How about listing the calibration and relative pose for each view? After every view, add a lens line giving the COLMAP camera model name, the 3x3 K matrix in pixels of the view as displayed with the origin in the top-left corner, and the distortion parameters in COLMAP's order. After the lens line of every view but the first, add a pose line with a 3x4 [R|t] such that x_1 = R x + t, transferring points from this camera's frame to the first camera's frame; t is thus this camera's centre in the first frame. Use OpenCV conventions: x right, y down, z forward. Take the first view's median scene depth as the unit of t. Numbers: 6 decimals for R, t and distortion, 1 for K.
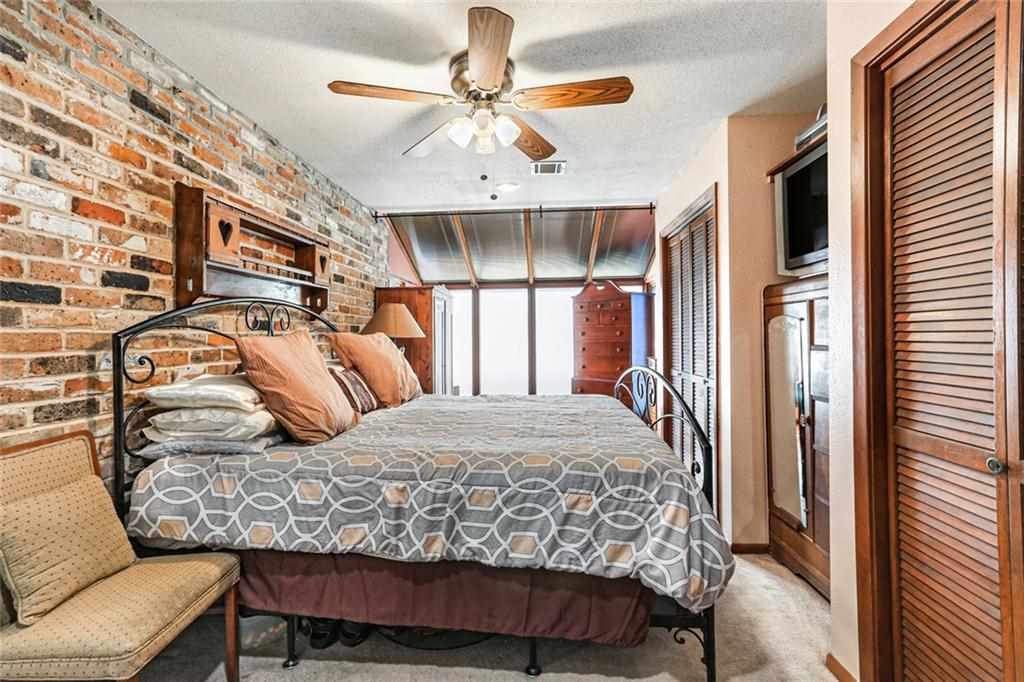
lens RADIAL K [[470.9, 0, 509.1], [0, 470.9, 335.8], [0, 0, 1]] dist [-0.001403, 0.013814]
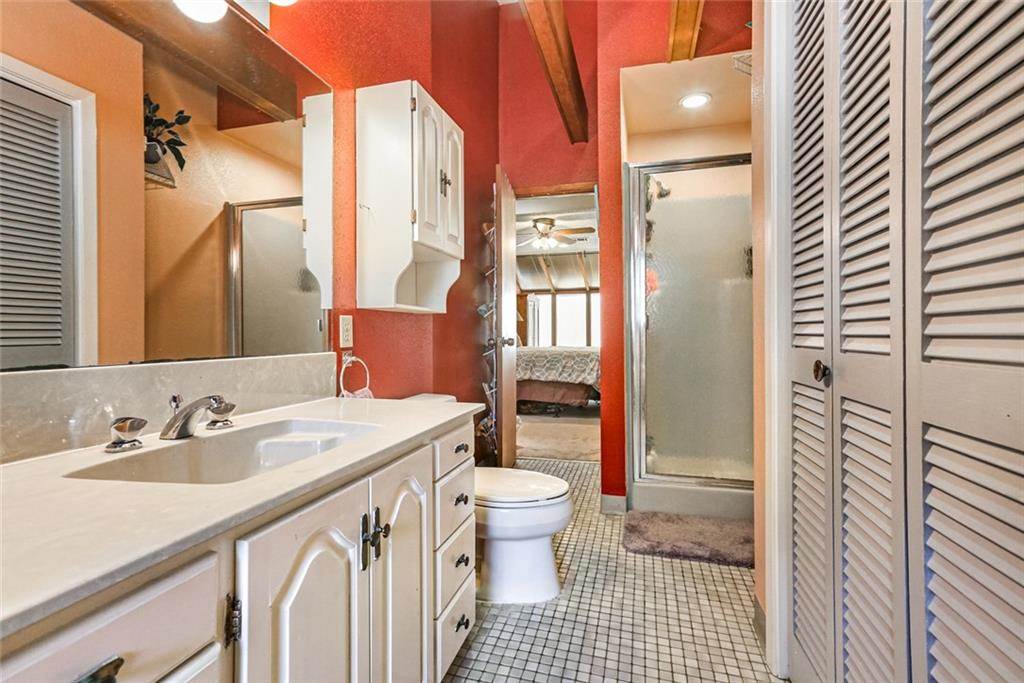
lens RADIAL K [[470.9, 0, 509.1], [0, 470.9, 336.3], [0, 0, 1]] dist [-0.001403, 0.013814]
pose [[0.979922, 0.009473, -0.199157, 0.418245], [-0.008253, 0.999942, 0.006958, 0.145147], [0.199211, -0.005175, 0.979943, -2.511300]]
